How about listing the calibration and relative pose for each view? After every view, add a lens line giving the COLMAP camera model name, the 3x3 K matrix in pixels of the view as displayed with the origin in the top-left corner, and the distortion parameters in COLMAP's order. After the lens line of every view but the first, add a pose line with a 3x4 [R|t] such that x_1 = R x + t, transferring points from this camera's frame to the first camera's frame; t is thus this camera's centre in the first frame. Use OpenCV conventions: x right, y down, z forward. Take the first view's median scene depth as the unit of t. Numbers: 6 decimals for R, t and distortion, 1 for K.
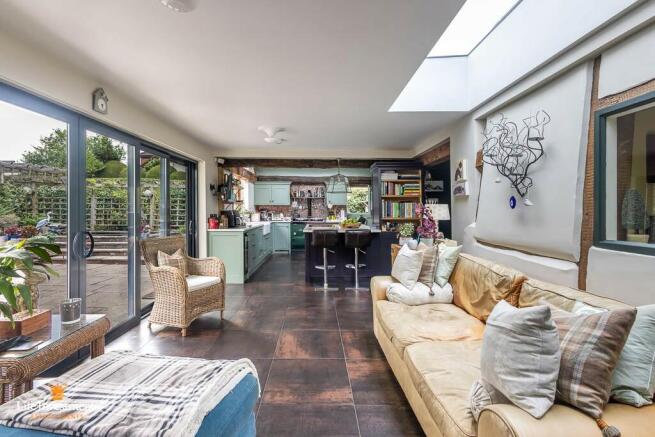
lens RADIAL K [[303.5, 0, 327.5], [0, 303.5, 218.5], [0, 0, 1]] dist [0.001242, 0.000160]
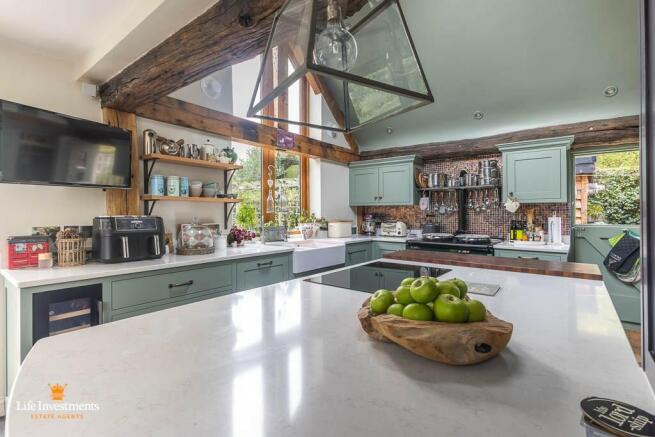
lens RADIAL K [[303.5, 0, 327.5], [0, 303.5, 218.5], [0, 0, 1]] dist [0.001242, 0.000160]
pose [[0.763303, 0.014242, -0.645883, 0.078247], [-0.021740, 0.999757, -0.003647, -0.018446], [0.645675, 0.016826, 0.763427, 0.546025]]
